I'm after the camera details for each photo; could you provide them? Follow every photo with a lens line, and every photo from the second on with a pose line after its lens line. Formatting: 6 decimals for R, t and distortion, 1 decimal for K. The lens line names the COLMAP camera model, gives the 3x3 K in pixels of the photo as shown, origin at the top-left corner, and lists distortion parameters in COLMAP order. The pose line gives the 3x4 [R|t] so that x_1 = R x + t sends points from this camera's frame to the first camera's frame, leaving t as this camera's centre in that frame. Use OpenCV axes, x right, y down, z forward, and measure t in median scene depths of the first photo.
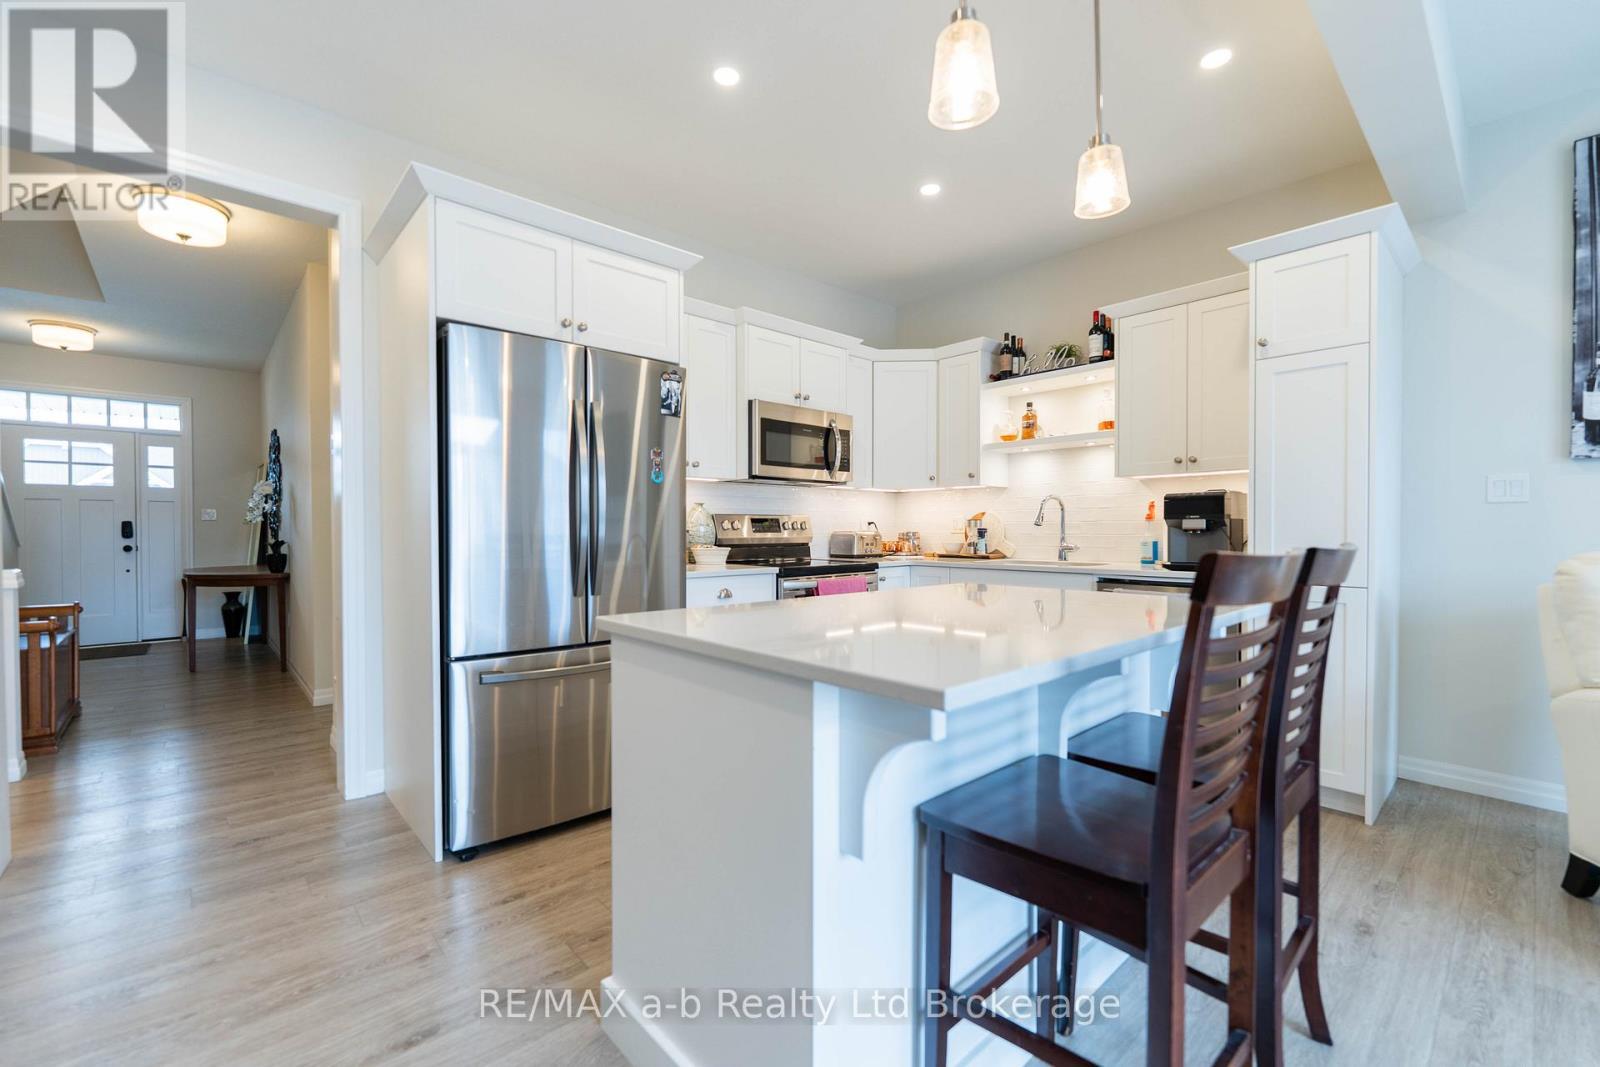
lens RADIAL K [[677.8, 0, 798.8], [0, 677.8, 538.4], [0, 0, 1]] dist [0.001141, 0.000236]
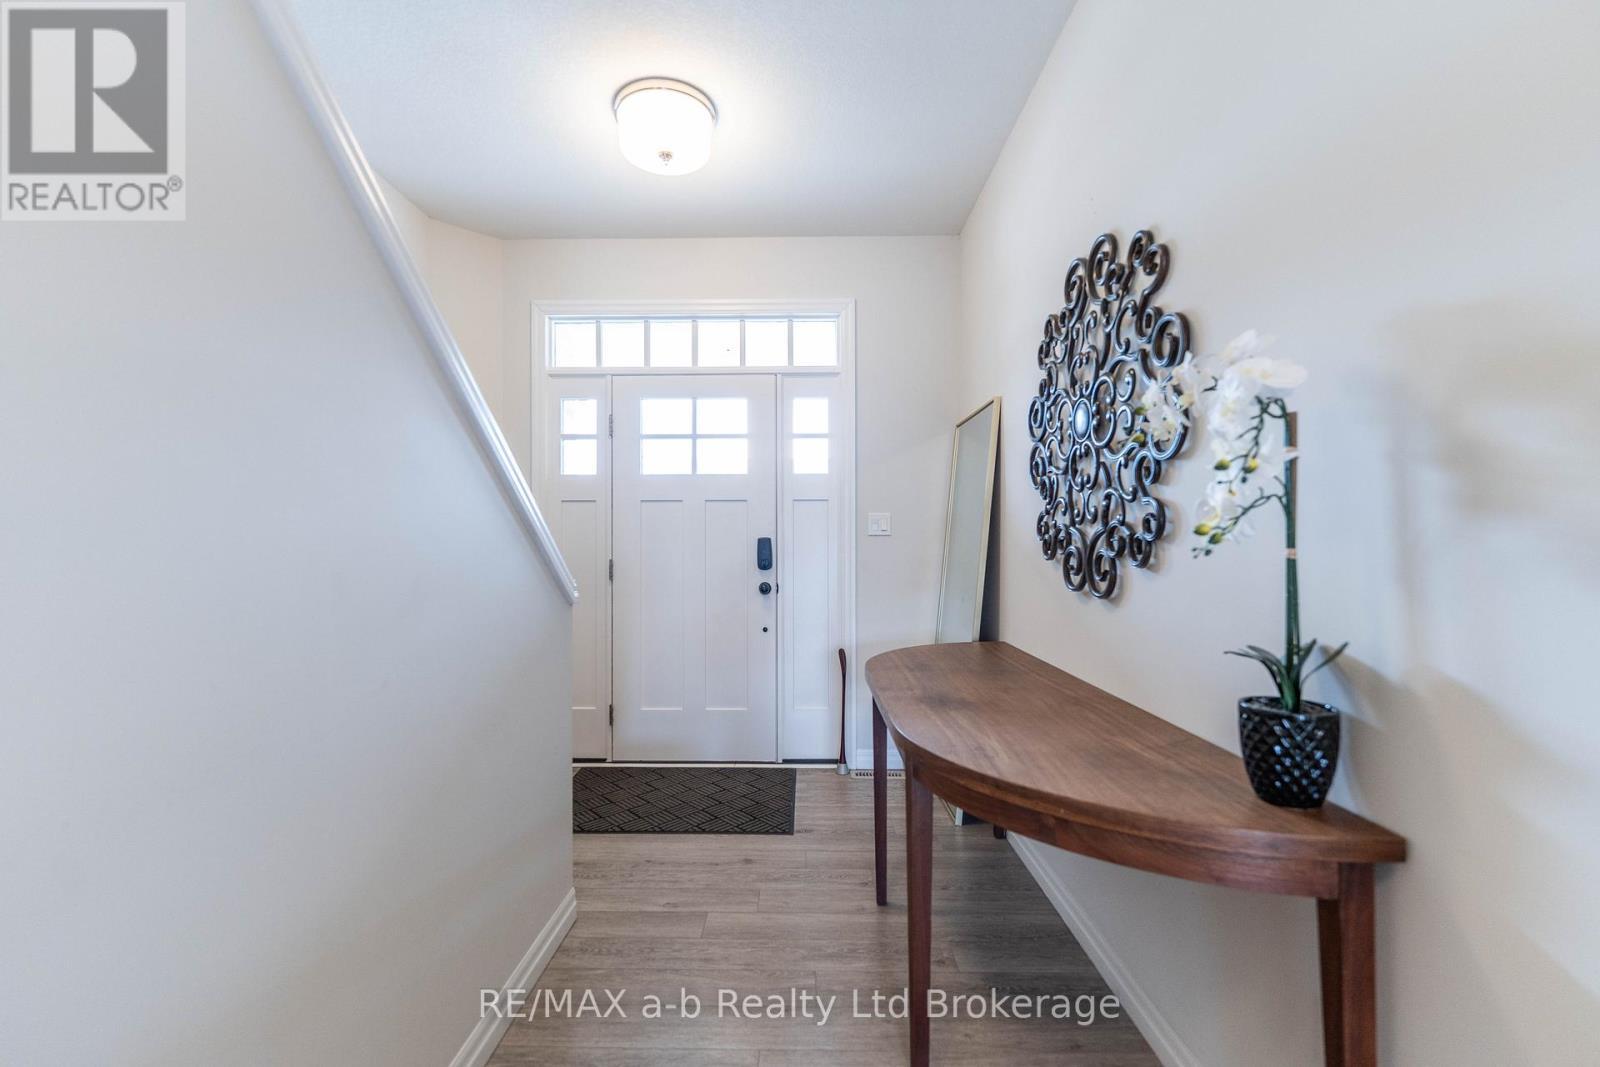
lens RADIAL K [[677.8, 0, 808.0], [0, 677.8, 536.7], [0, 0, 1]] dist [0.001141, 0.000236]
pose [[0.744625, -0.006792, -0.667448, -0.727421], [-0.006161, 0.999836, -0.017048, -0.021097], [0.667454, 0.016806, 0.744461, 0.747951]]
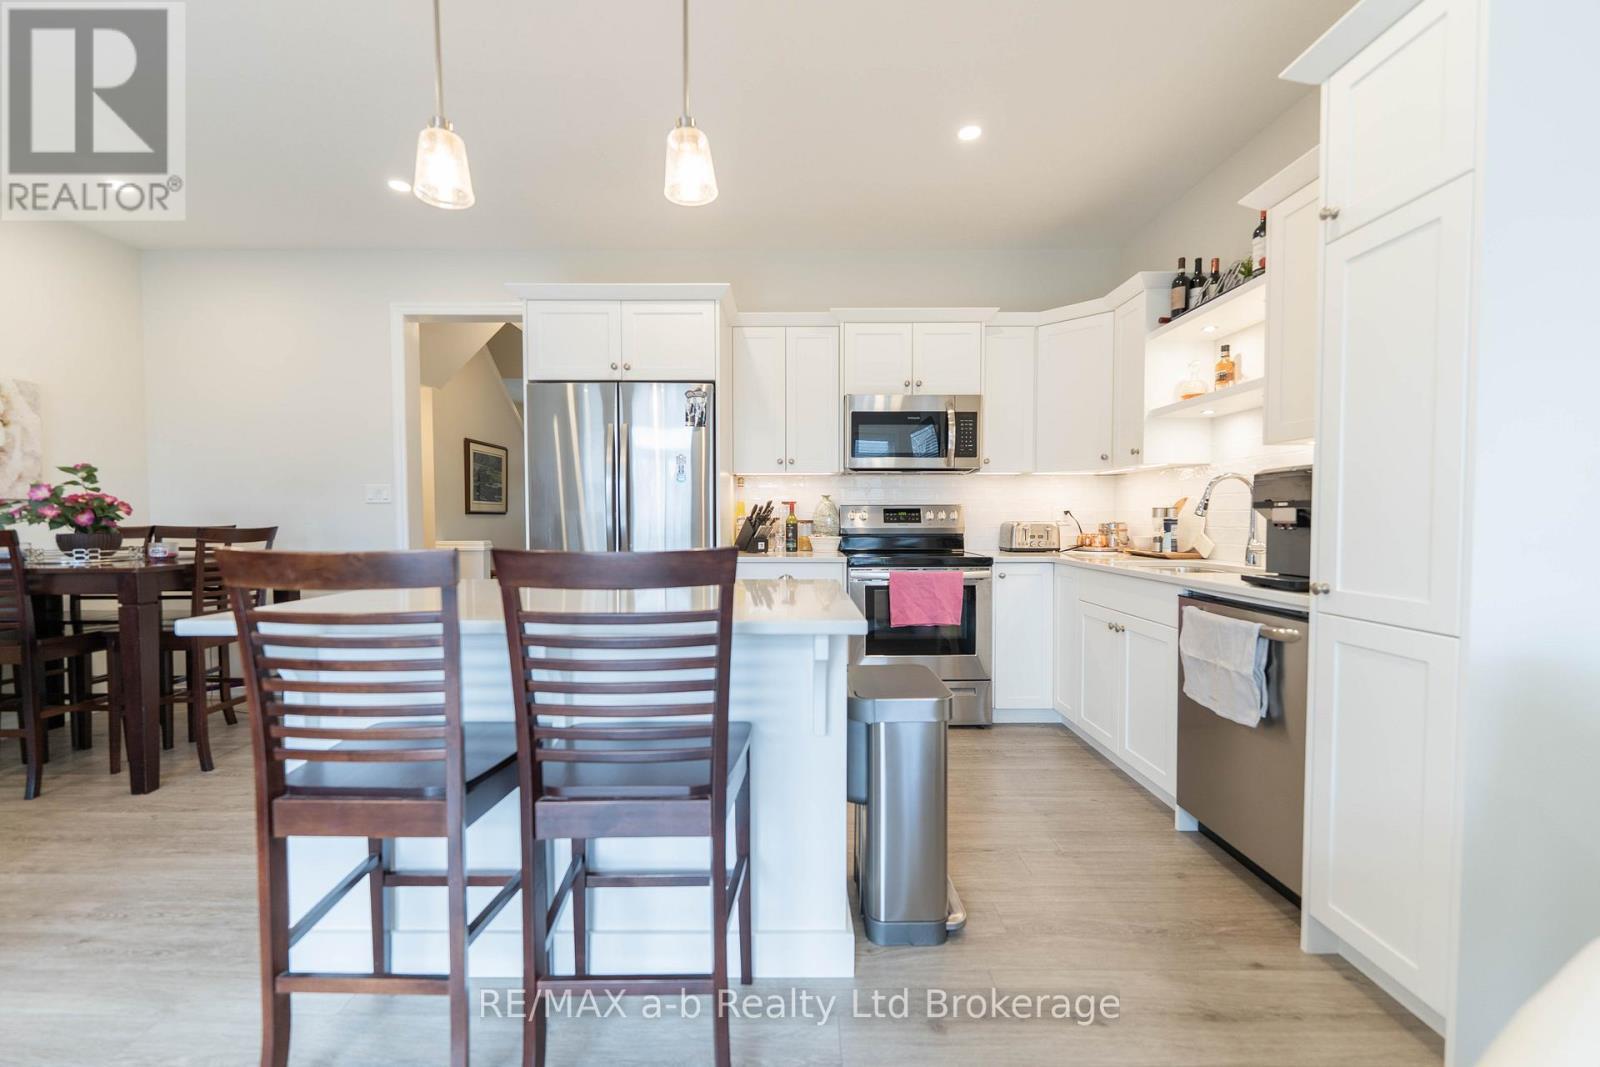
lens RADIAL K [[677.8, 0, 805.0], [0, 677.8, 536.6], [0, 0, 1]] dist [0.001141, 0.000236]
pose [[0.735240, 0.020292, -0.677503, 0.415134], [-0.008472, 0.999749, 0.020750, -0.006254], [0.677754, -0.009517, 0.735227, 0.132791]]
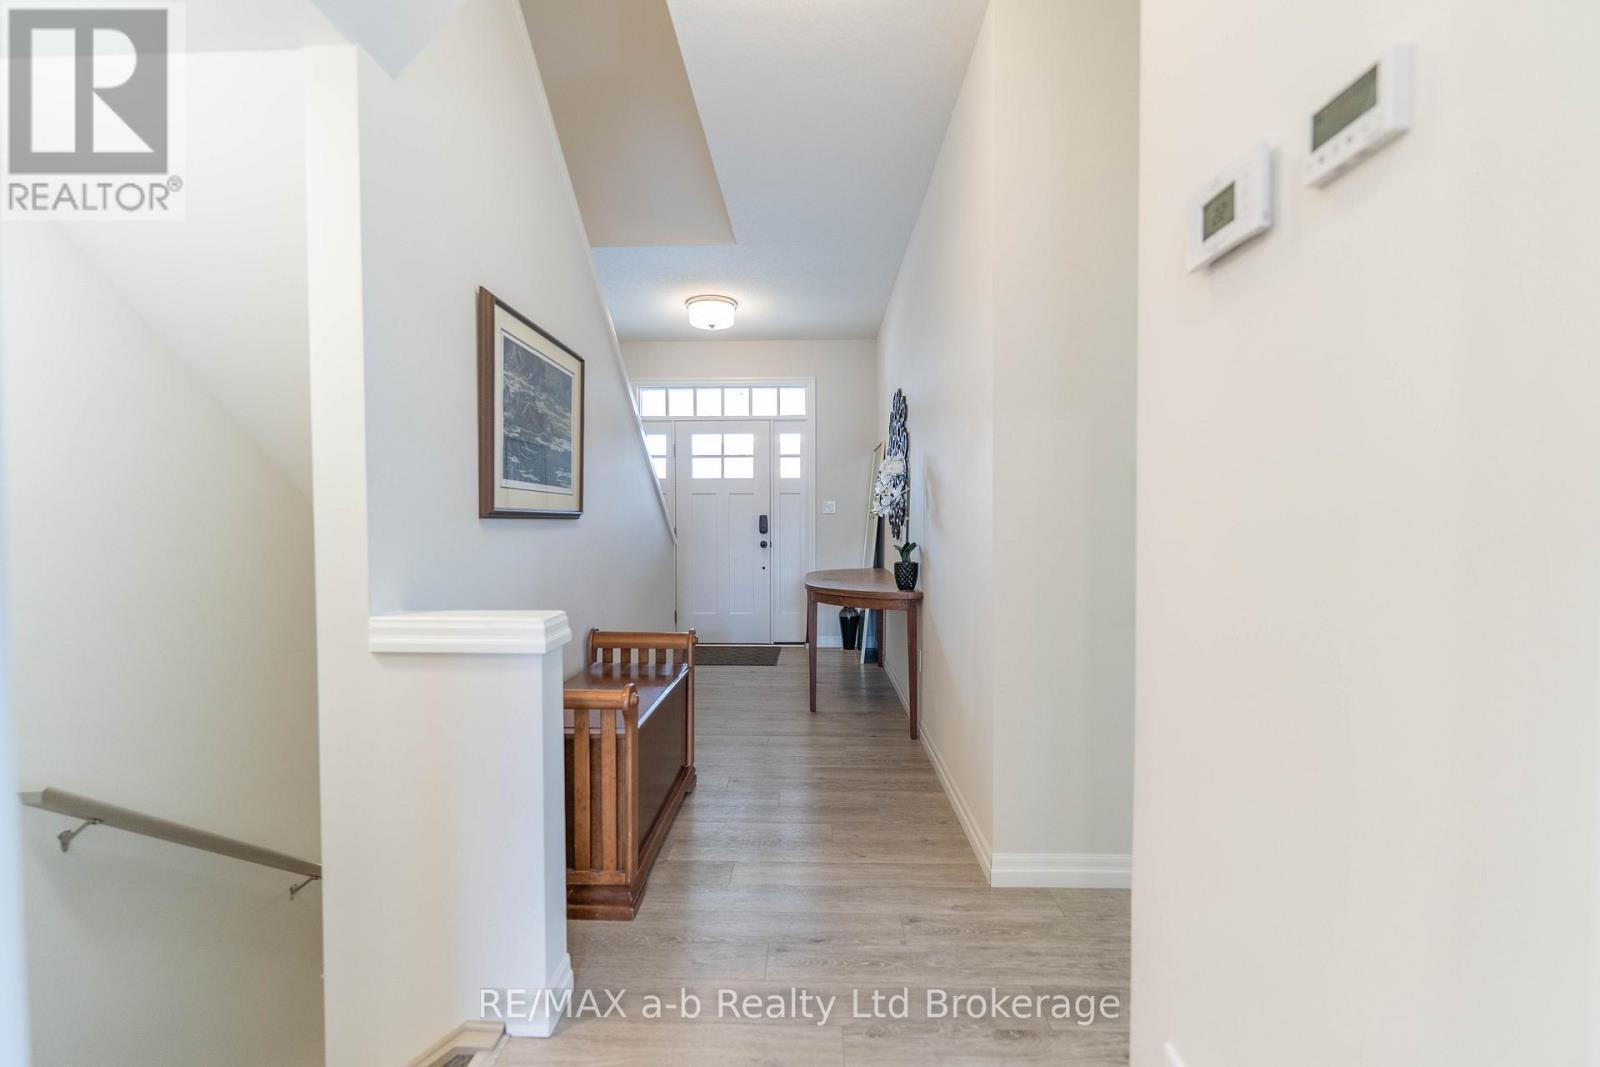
lens RADIAL K [[677.8, 0, 806.3], [0, 677.8, 533.2], [0, 0, 1]] dist [0.001141, 0.000236]
pose [[0.734973, 0.011993, -0.677990, -0.375161], [-0.007839, 0.999927, 0.009190, -0.011525], [0.678051, -0.001439, 0.735013, 0.424134]]
